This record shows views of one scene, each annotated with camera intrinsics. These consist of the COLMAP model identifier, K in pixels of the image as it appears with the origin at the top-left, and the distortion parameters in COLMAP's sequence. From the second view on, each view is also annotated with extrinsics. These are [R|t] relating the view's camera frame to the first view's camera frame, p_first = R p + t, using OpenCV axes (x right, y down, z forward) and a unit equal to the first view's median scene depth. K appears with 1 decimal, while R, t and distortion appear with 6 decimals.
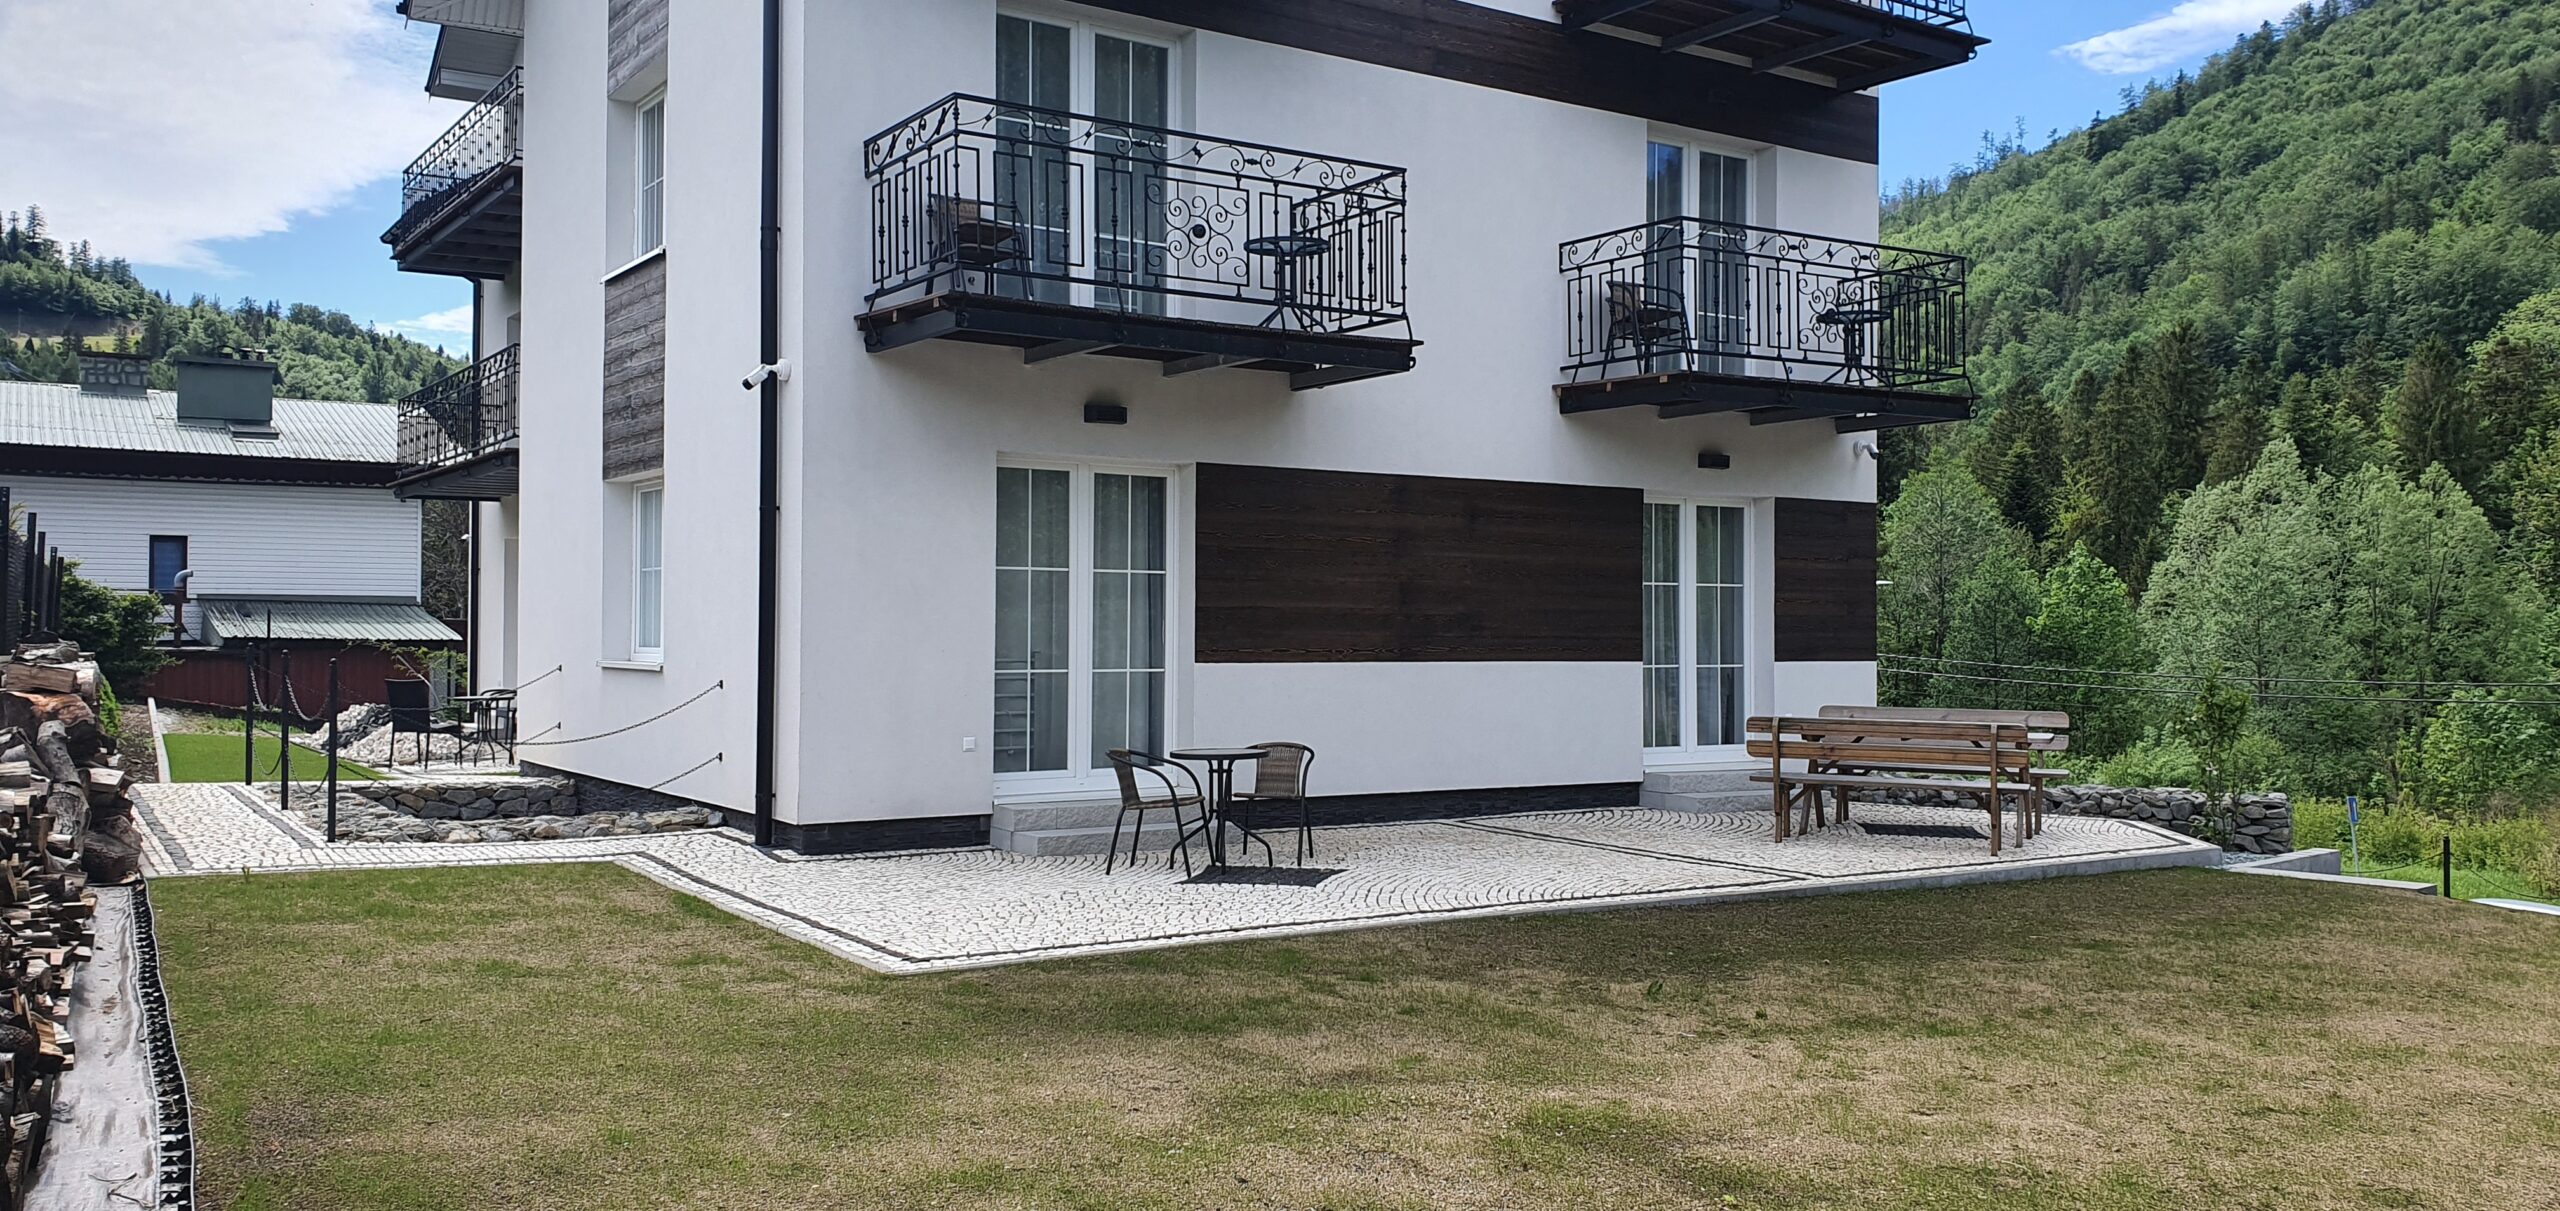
lens RADIAL K [[2023.7, 0, 1280.0], [0, 2023.7, 605.5], [0, 0, 1]] dist [0.053732, -0.066932]
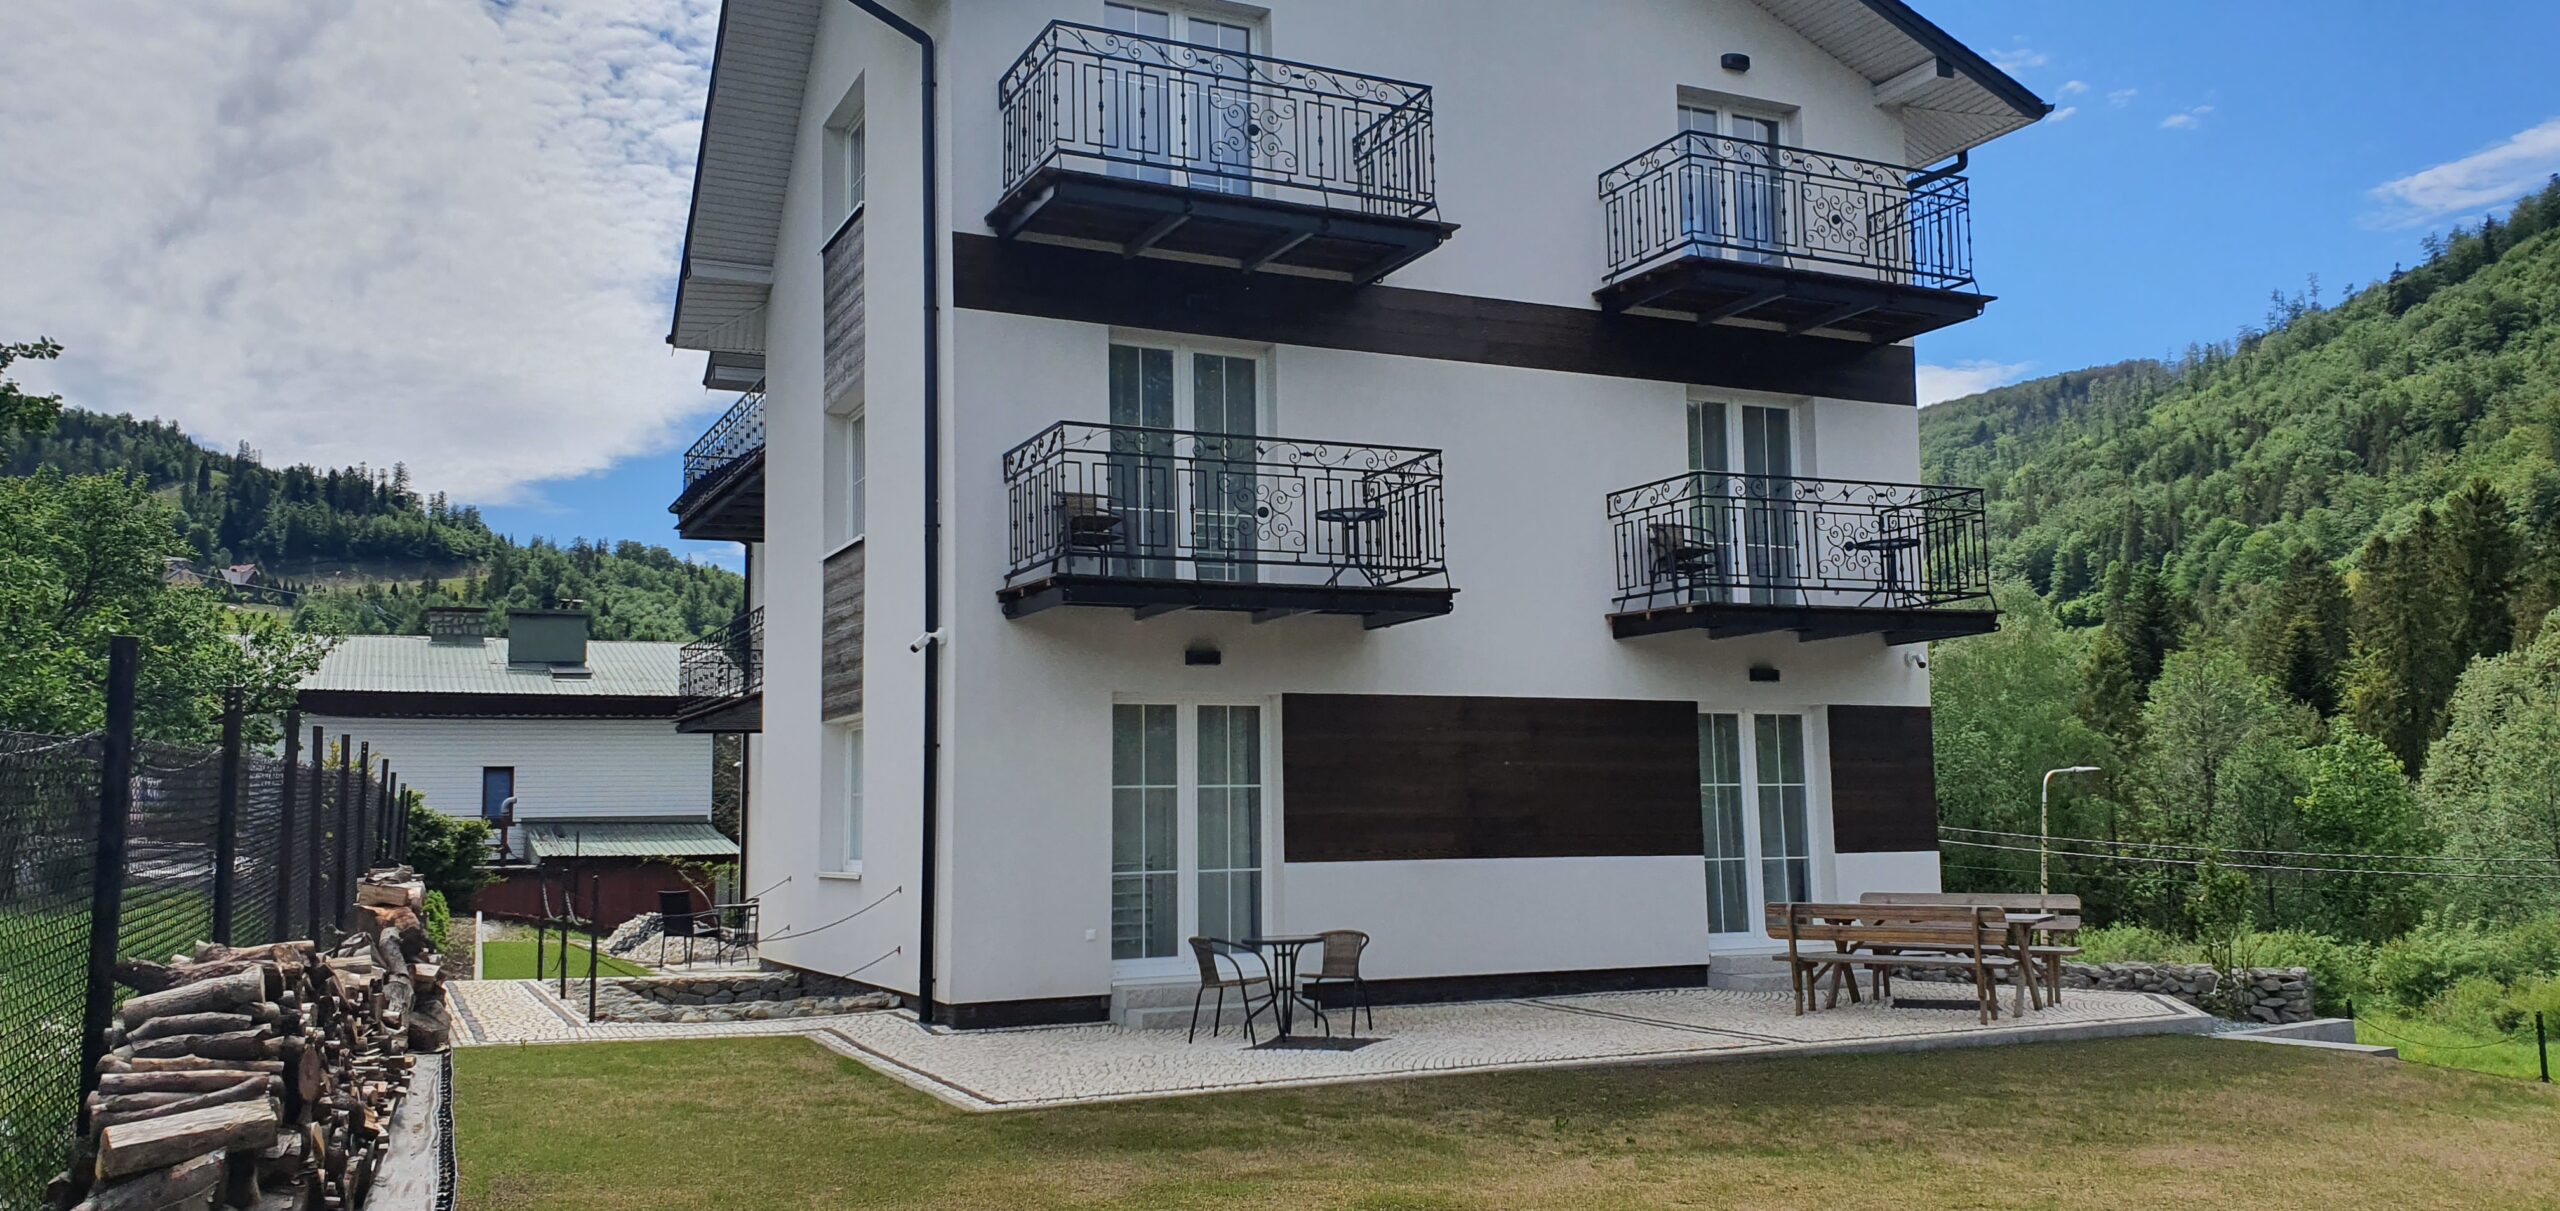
lens RADIAL K [[2028.0, 0, 1286.7], [0, 2028.0, 528.2], [0, 0, 1]] dist [0.098363, -0.214442]
pose [[0.990073, -0.041187, -0.134384, 0.114365], [0.022976, 0.990667, -0.134356, -0.005597], [0.138664, 0.129935, 0.981779, -0.179777]]
